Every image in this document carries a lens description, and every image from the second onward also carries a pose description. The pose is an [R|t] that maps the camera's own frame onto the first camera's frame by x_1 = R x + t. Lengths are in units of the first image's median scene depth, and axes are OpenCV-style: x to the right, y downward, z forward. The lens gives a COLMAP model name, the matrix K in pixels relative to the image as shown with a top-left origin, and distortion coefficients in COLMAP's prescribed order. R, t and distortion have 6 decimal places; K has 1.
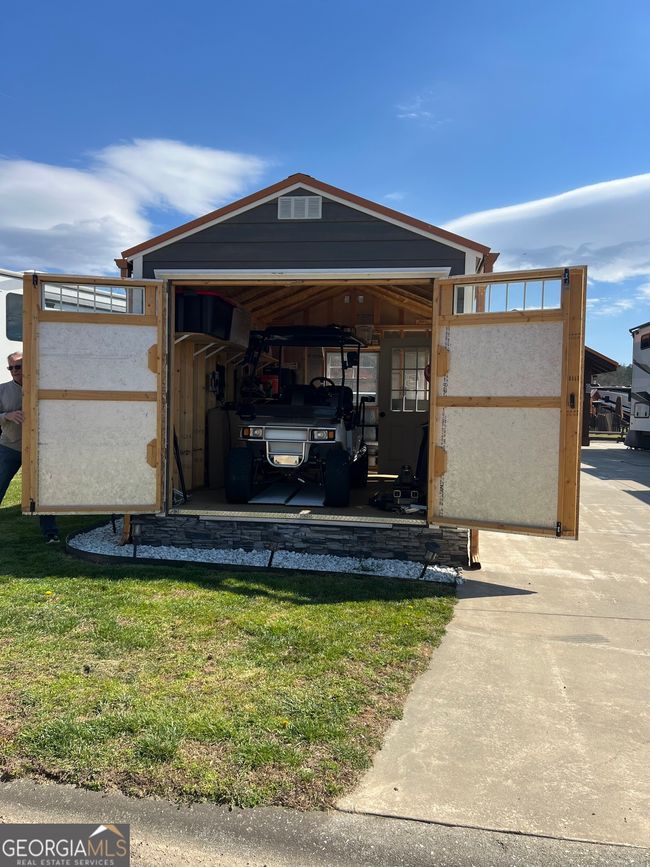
lens RADIAL K [[652.3, 0, 325.0], [0, 652.3, 433.5], [0, 0, 1]] dist [0.052159, -0.067180]
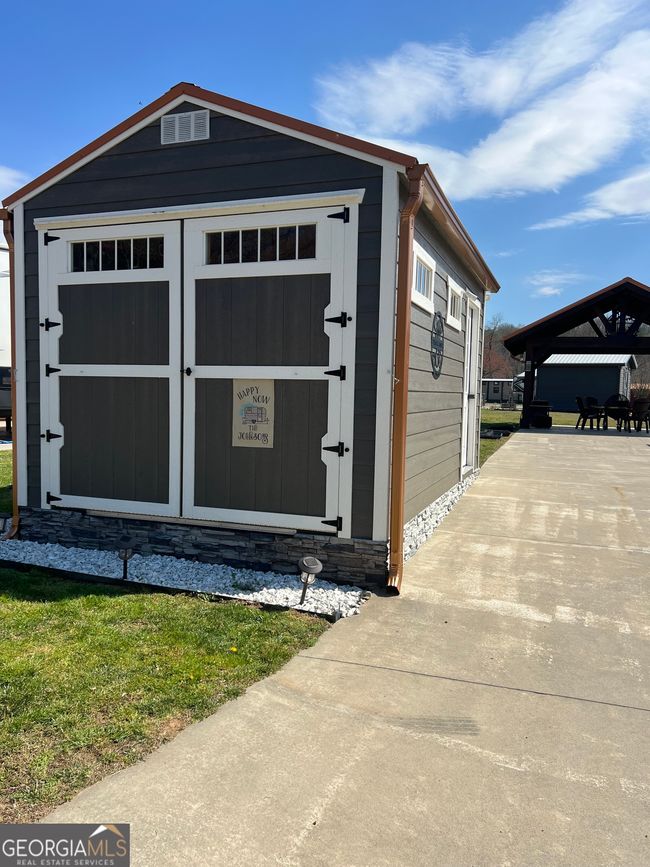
lens RADIAL K [[652.3, 0, 325.0], [0, 652.3, 433.5], [0, 0, 1]] dist [0.052159, -0.067180]
pose [[0.977707, 0.010763, -0.209697, 0.299396], [-0.008014, 0.999871, 0.013952, 0.013647], [0.209820, -0.011961, 0.977667, 0.253701]]
